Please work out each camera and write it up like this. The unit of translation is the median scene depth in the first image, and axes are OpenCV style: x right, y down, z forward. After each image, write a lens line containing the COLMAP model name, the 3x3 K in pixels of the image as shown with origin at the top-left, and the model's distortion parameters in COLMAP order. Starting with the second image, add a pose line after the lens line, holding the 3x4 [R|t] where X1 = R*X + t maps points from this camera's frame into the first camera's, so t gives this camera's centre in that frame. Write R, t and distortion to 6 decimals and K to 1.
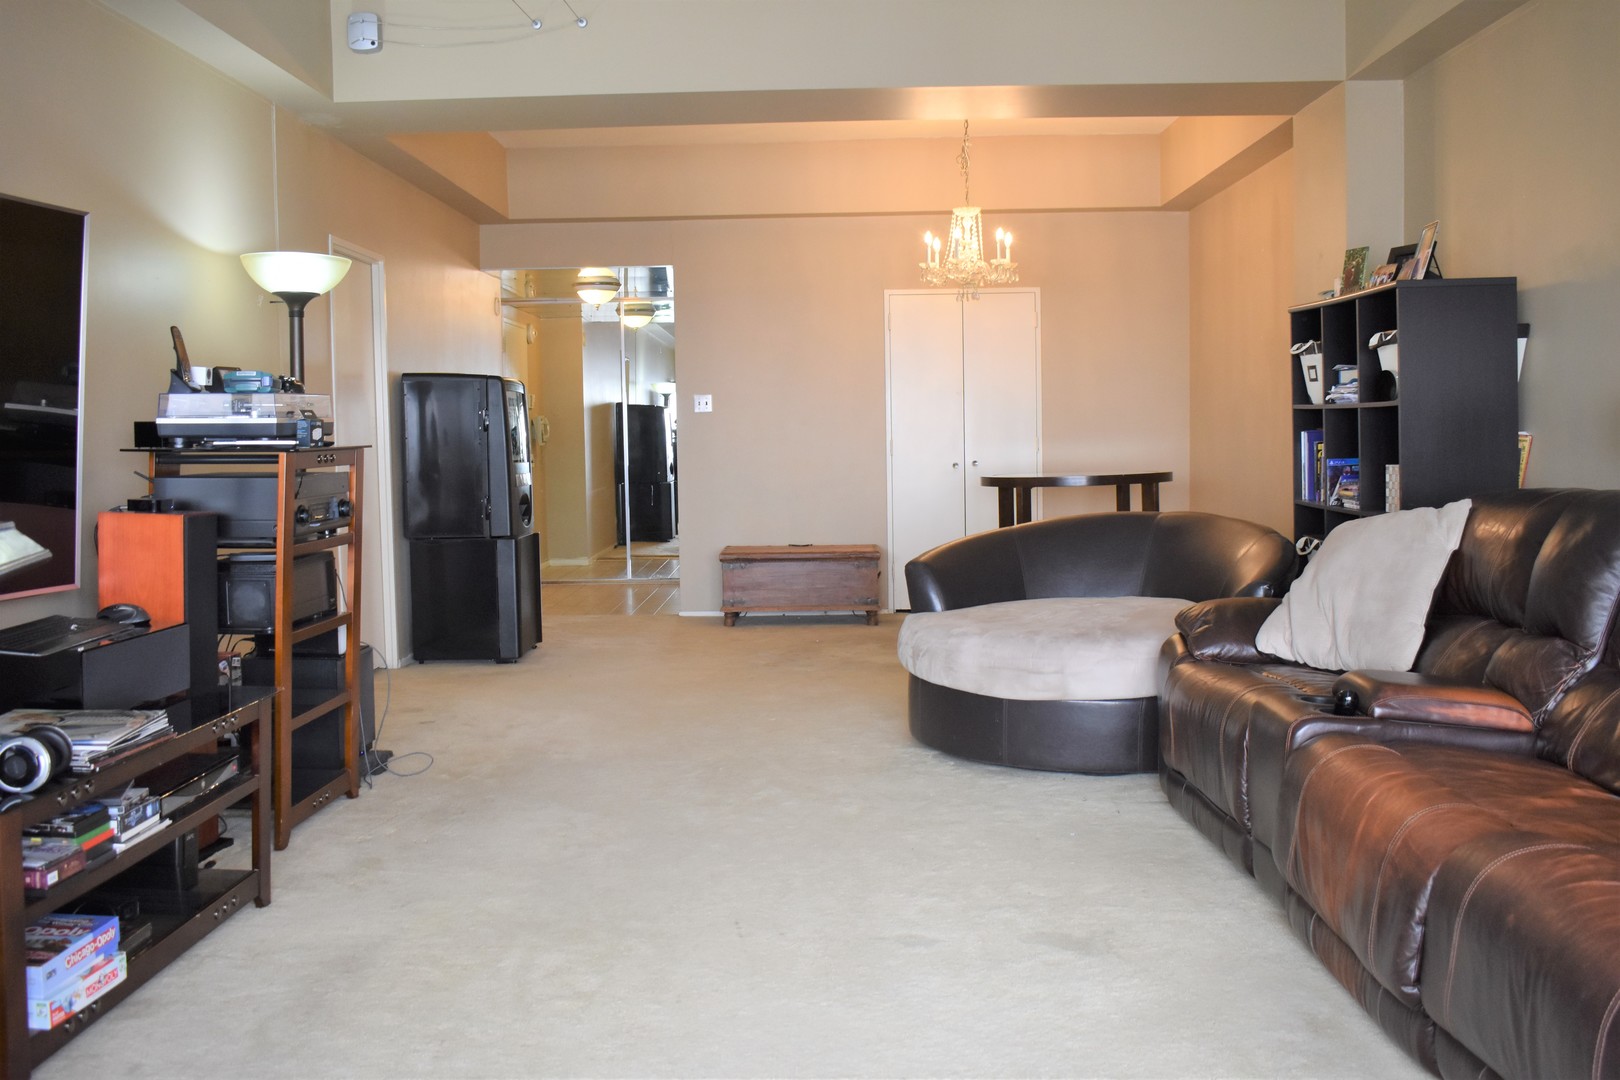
lens RADIAL K [[1505.4, 0, 810.0], [0, 1505.4, 540.0], [0, 0, 1]] dist [-0.074524, 0.005949]
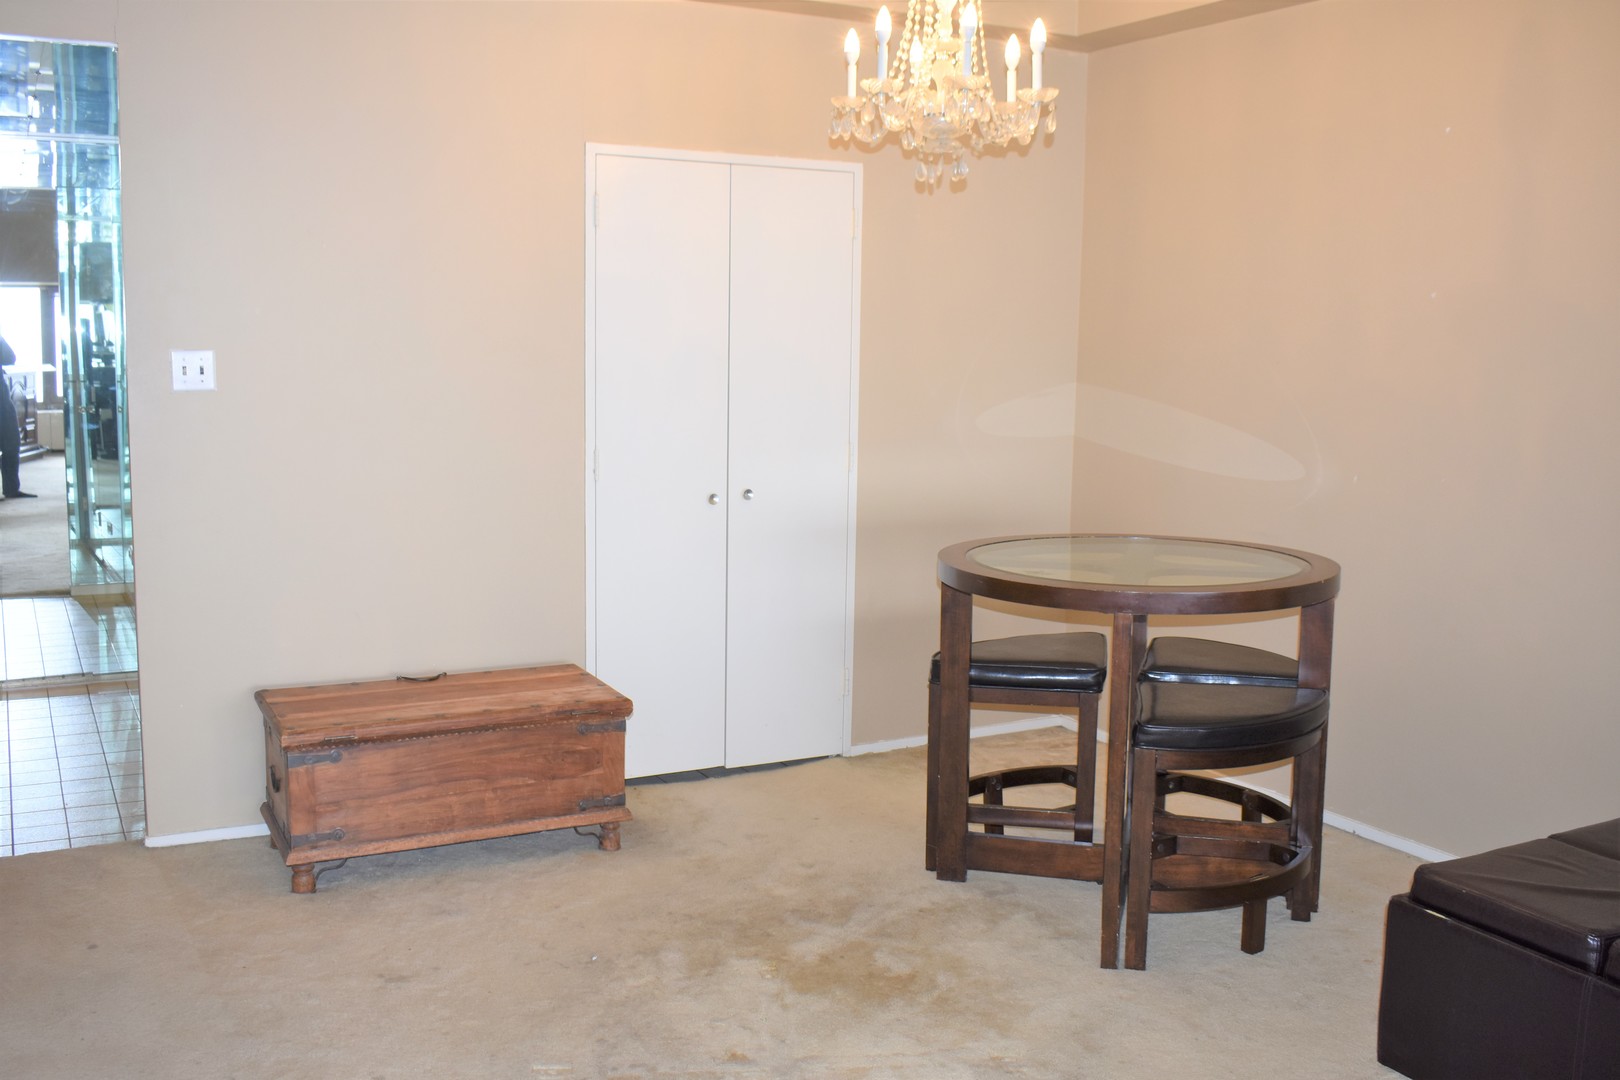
lens RADIAL K [[1505.4, 0, 810.0], [0, 1505.4, 540.0], [0, 0, 1]] dist [-0.074524, 0.005949]
pose [[0.873862, -0.035537, 0.484873, -0.227355], [0.003806, 0.997794, 0.066271, -0.125822], [-0.486158, -0.056067, 0.872070, 0.964192]]
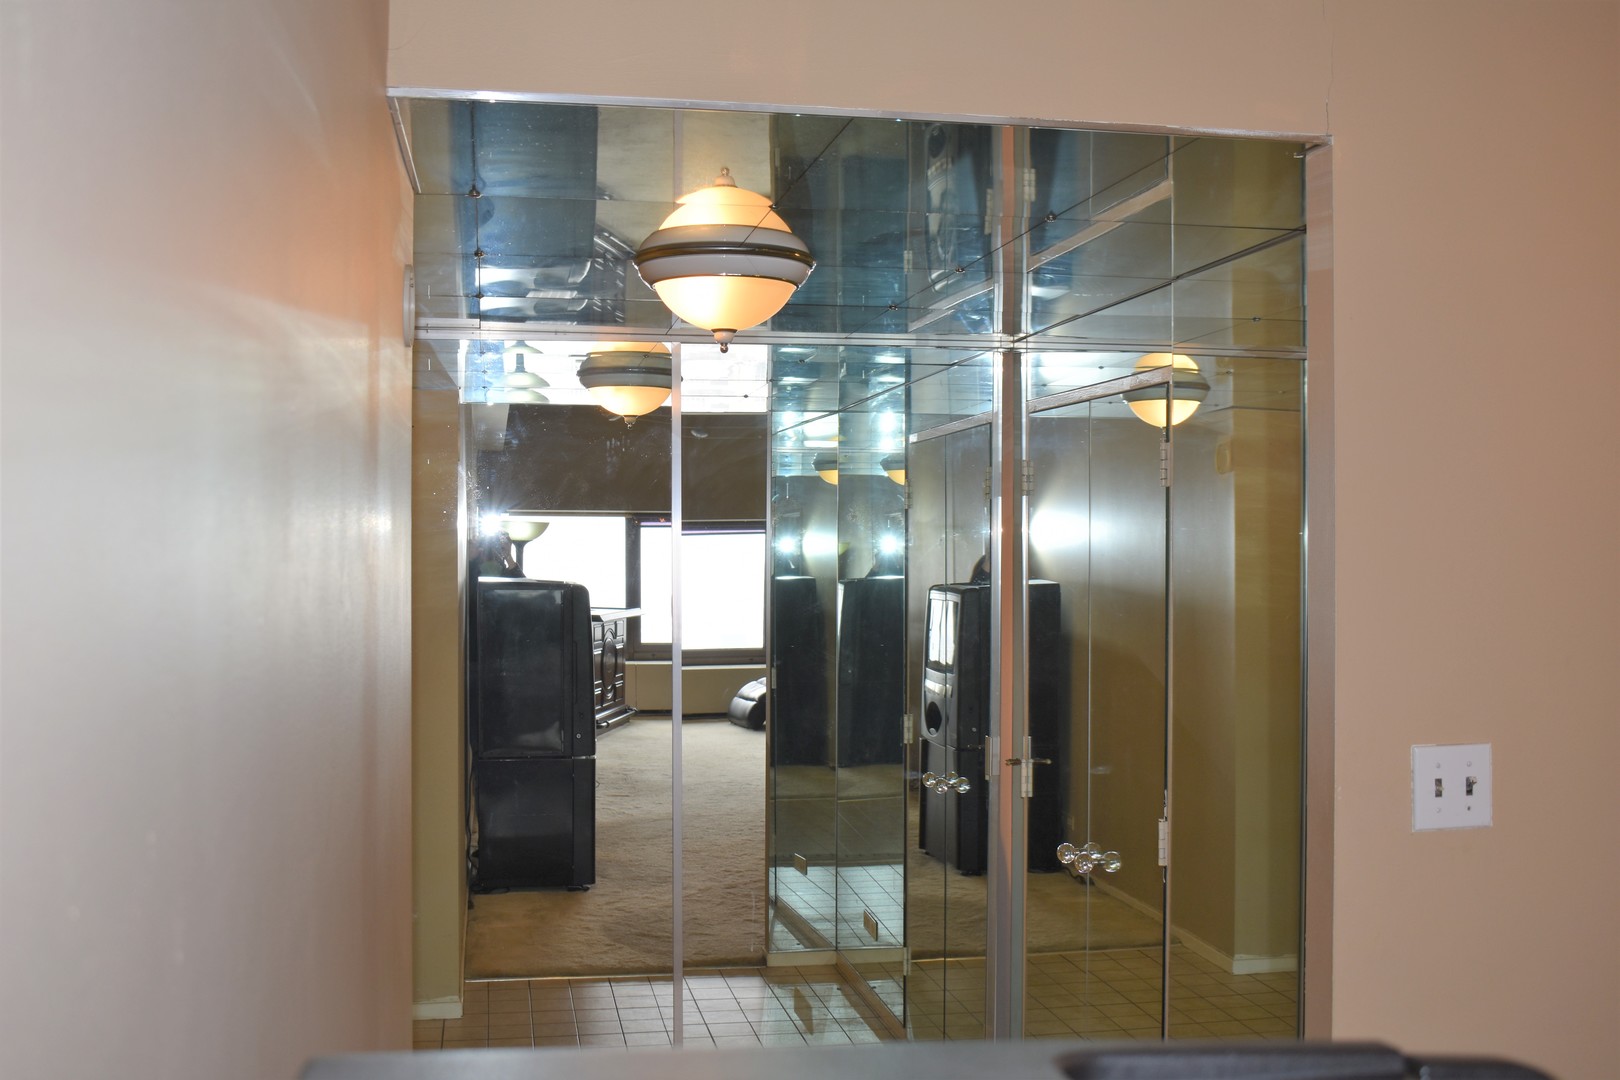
lens RADIAL K [[1719.1, 0, 810.0], [0, 1719.1, 540.0], [0, 0, 1]] dist [0.002157, -0.000139]
pose [[0.983164, 0.012471, 0.182301, -0.370260], [0.000704, 0.997402, -0.072031, -0.195655], [-0.182725, 0.070947, 0.980601, 1.406282]]
